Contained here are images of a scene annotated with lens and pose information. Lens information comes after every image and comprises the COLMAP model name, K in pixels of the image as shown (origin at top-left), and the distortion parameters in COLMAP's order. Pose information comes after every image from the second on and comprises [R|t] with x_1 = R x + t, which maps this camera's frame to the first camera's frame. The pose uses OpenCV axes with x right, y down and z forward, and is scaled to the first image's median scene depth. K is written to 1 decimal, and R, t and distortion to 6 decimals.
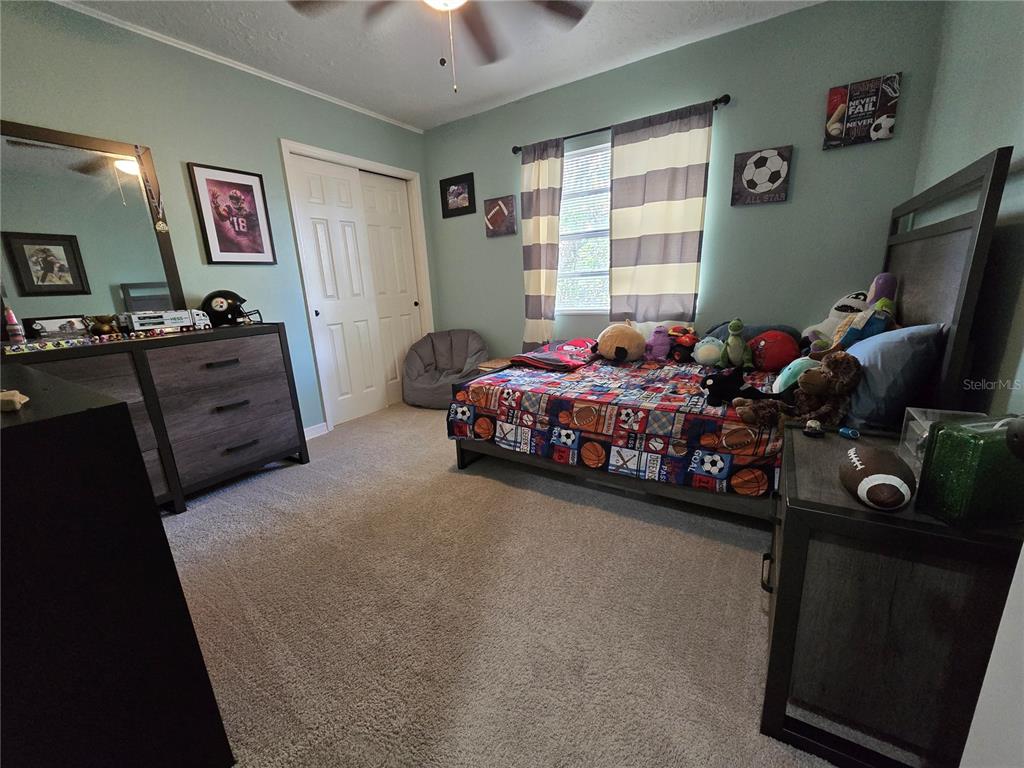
lens RADIAL K [[419.6, 0, 512.1], [0, 419.6, 387.6], [0, 0, 1]] dist [-0.008890, 0.002501]
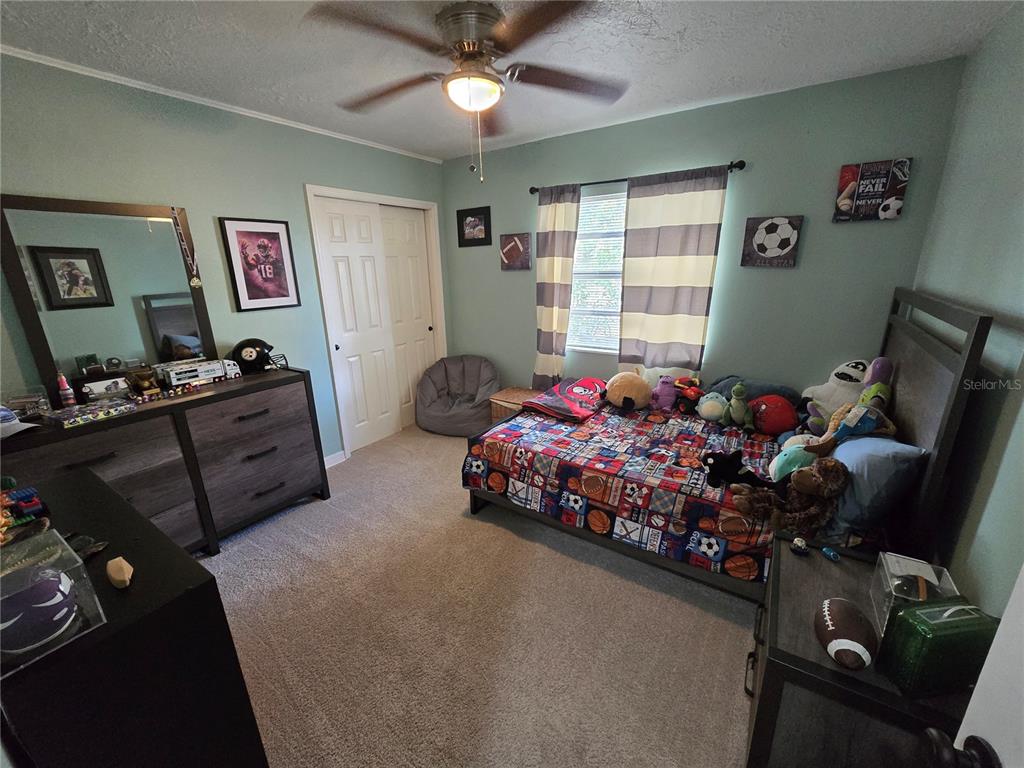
lens RADIAL K [[419.6, 0, 514.1], [0, 419.6, 385.4], [0, 0, 1]] dist [-0.008890, 0.002501]
pose [[0.999516, 0.030689, -0.005127, -0.024170], [-0.030469, 0.998792, 0.038561, -0.181845], [0.006304, -0.038386, 0.999243, -0.052554]]
